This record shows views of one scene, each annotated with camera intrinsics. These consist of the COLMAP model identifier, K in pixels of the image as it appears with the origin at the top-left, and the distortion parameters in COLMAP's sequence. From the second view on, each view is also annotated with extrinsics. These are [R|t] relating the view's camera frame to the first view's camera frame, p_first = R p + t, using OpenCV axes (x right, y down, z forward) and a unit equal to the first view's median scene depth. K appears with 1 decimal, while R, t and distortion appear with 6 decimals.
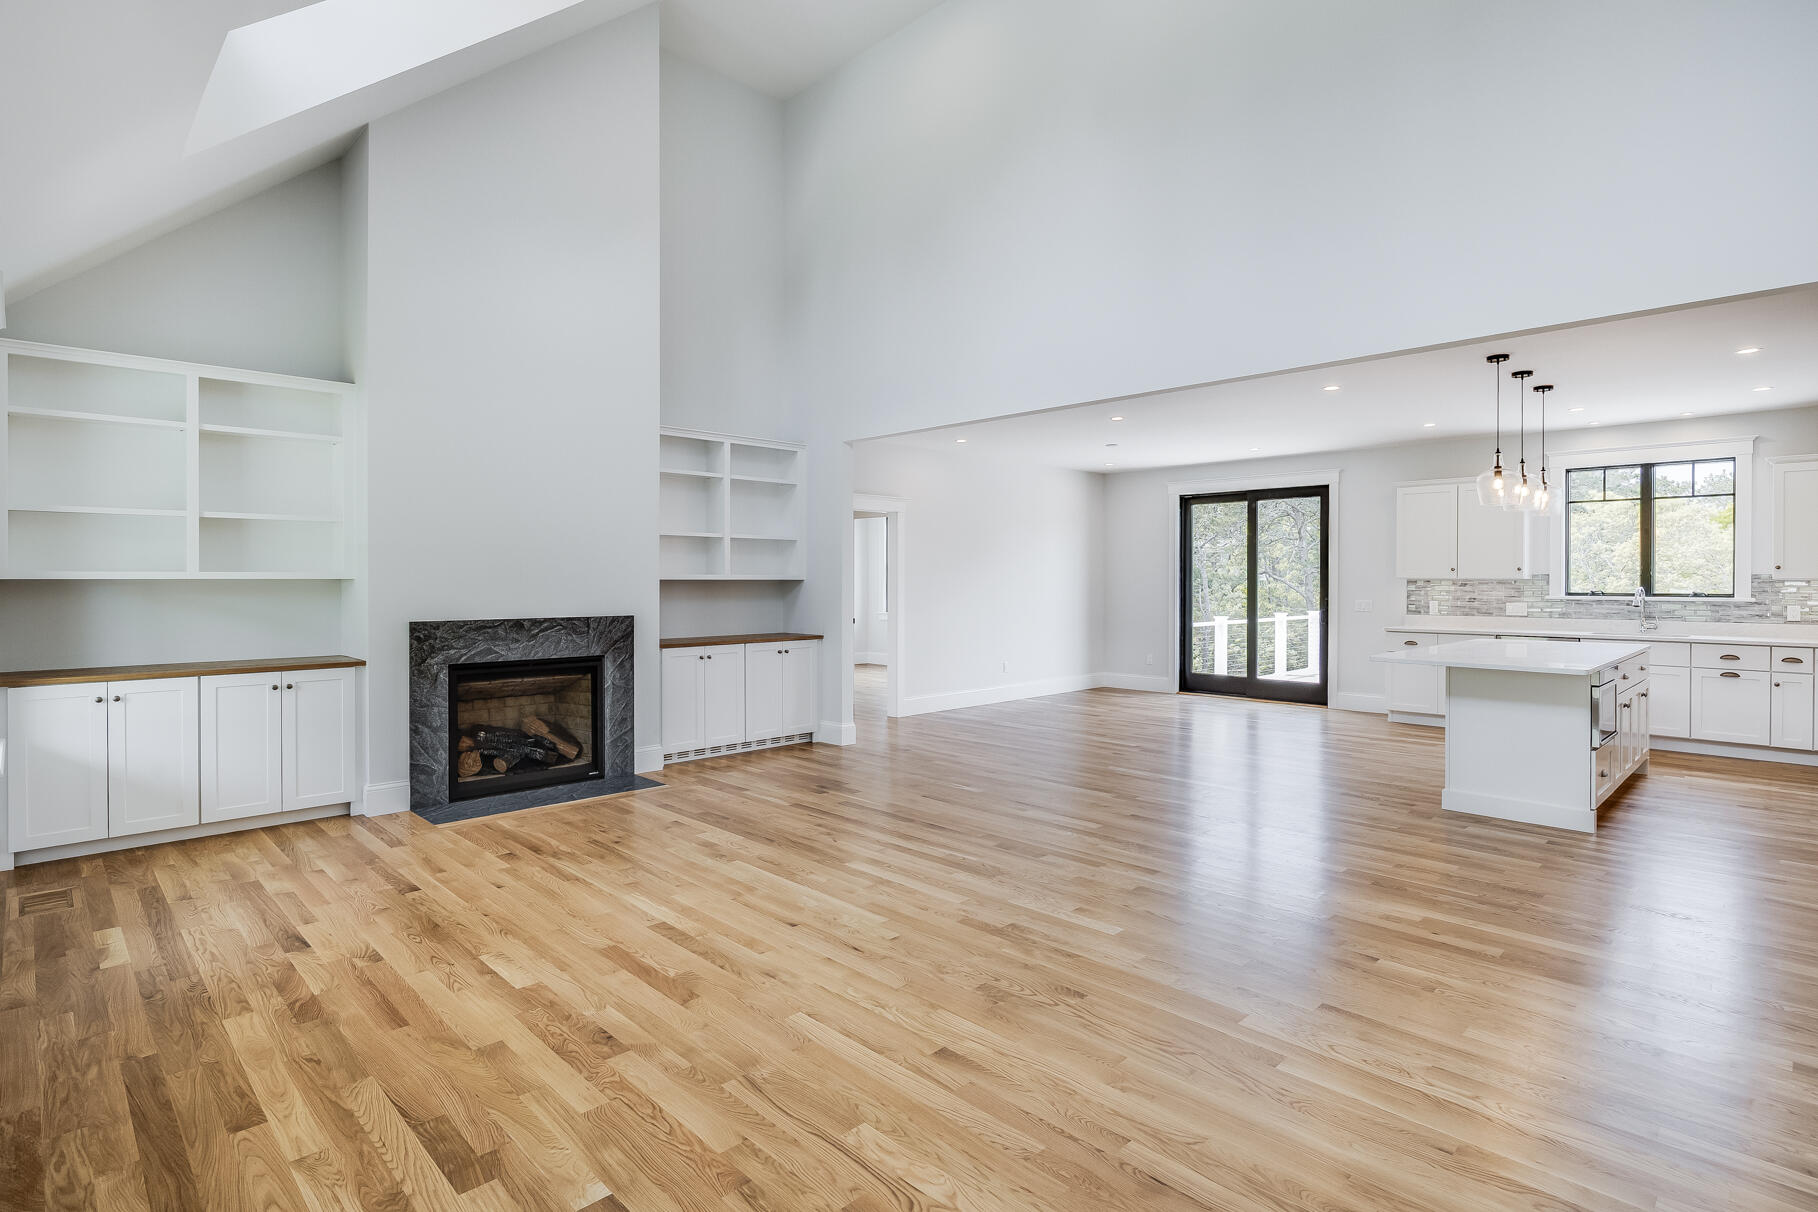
lens RADIAL K [[912.5, 0, 907.1], [0, 912.5, 587.0], [0, 0, 1]] dist [-0.003323, -0.000174]
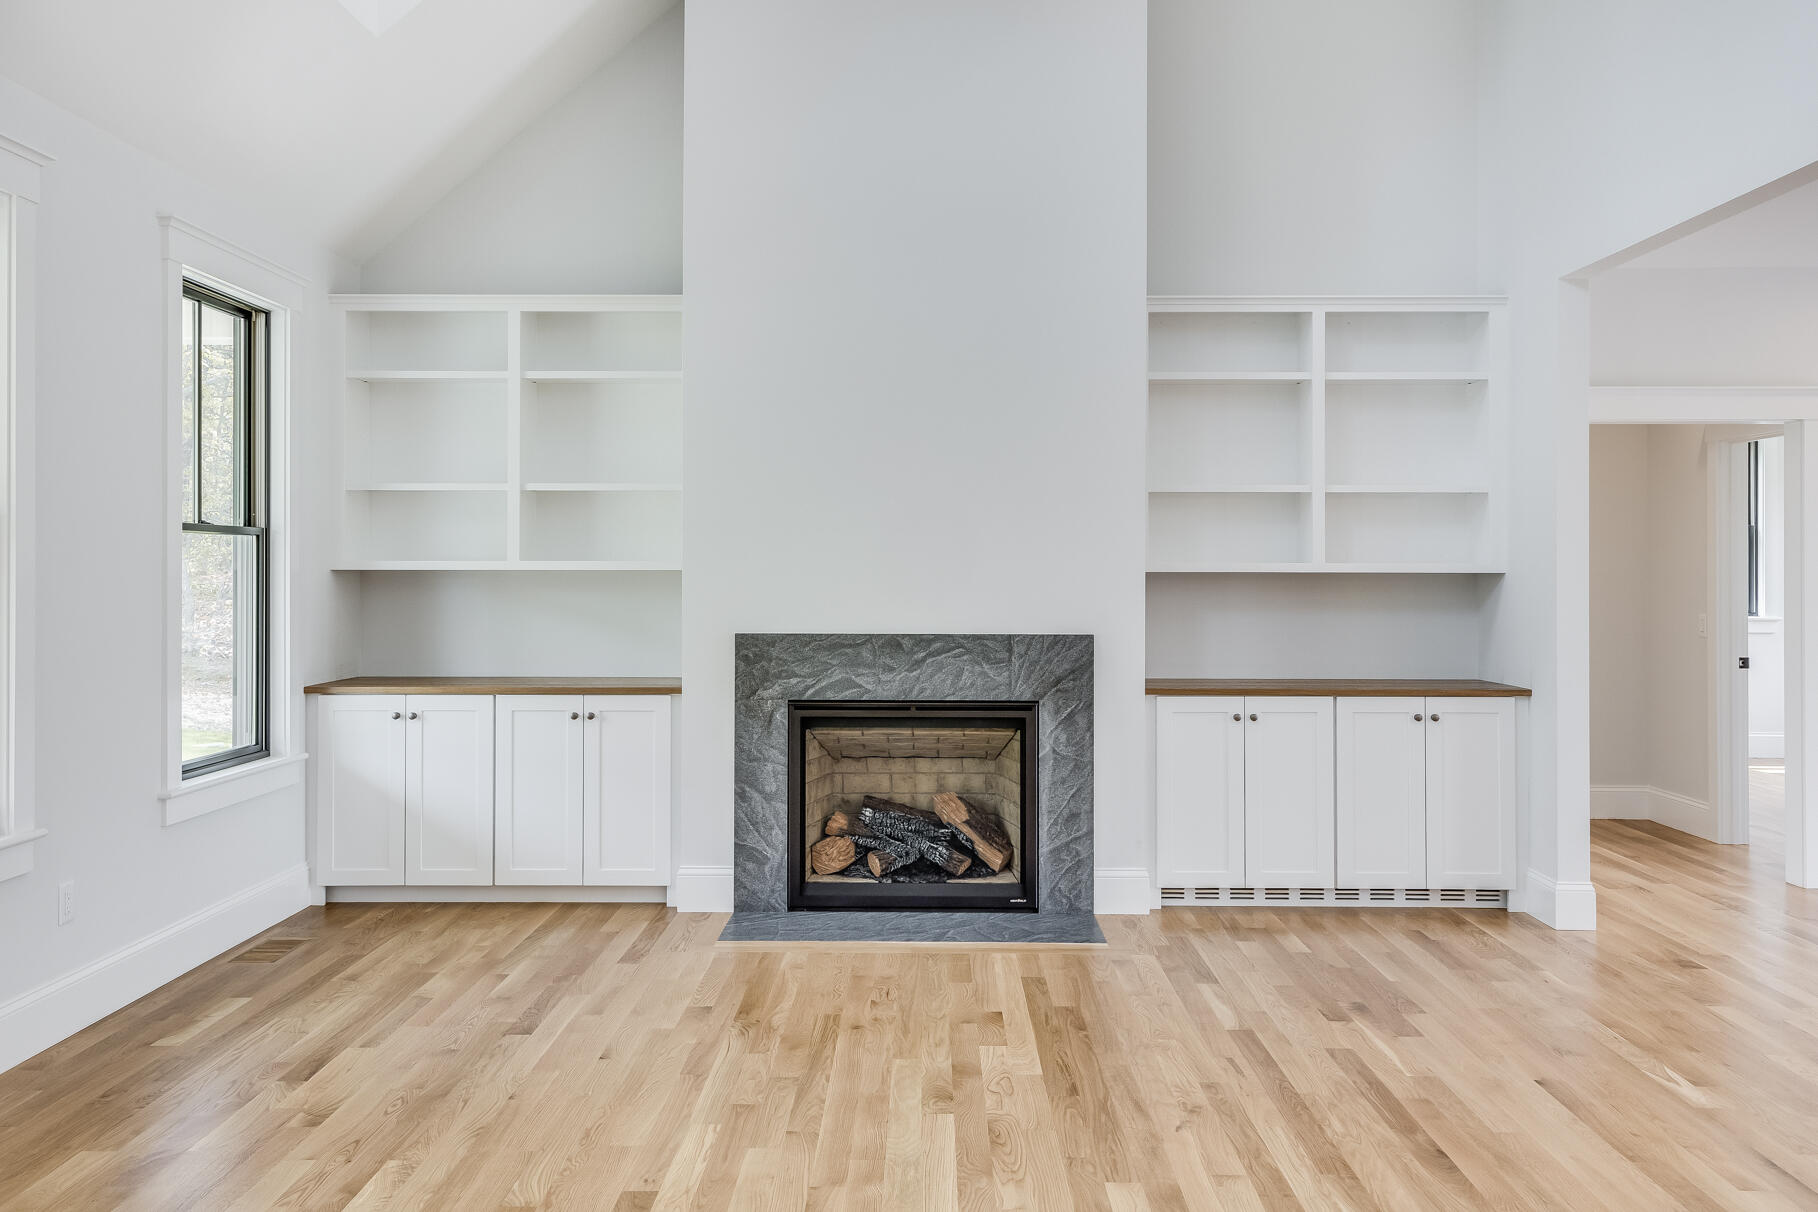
lens RADIAL K [[1462.8, 0, 908.5], [0, 1462.8, 560.0], [0, 0, 1]] dist [0.017221, 0.004137]
pose [[0.704962, -0.004831, -0.709229, 0.285548], [-0.007572, 0.999869, -0.014337, -0.001596], [0.709205, 0.015477, 0.704832, 0.288933]]
